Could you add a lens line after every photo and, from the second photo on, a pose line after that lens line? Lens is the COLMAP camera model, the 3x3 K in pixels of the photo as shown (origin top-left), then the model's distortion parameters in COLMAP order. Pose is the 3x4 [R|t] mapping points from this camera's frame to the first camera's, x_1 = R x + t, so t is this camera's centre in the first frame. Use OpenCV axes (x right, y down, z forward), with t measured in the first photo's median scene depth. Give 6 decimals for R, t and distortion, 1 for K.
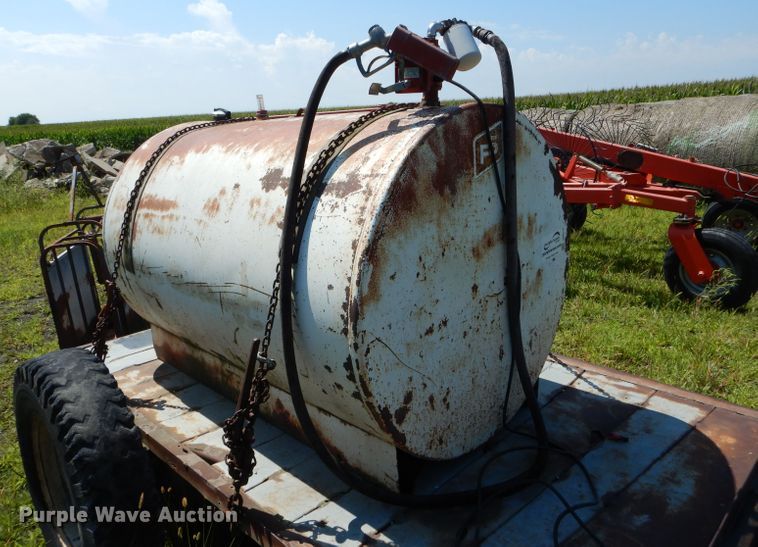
lens RADIAL K [[571.2, 0, 355.5], [0, 571.2, 245.9], [0, 0, 1]] dist [-0.001166, -0.003458]
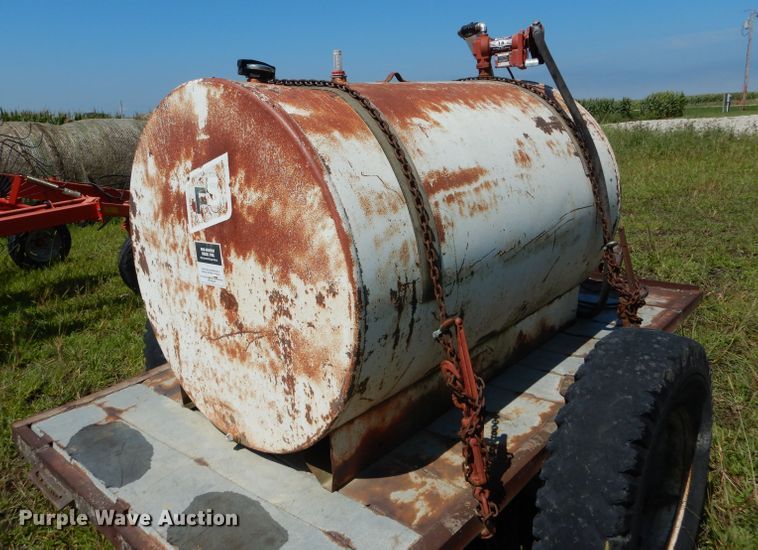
lens RADIAL K [[571.2, 0, 355.5], [0, 571.2, 247.4], [0, 0, 1]] dist [-0.001166, -0.003458]
pose [[-0.049309, -0.174294, 0.983458, -1.431332], [0.274251, 0.944446, 0.181131, -0.209904], [-0.960393, 0.278646, 0.001230, 1.524655]]
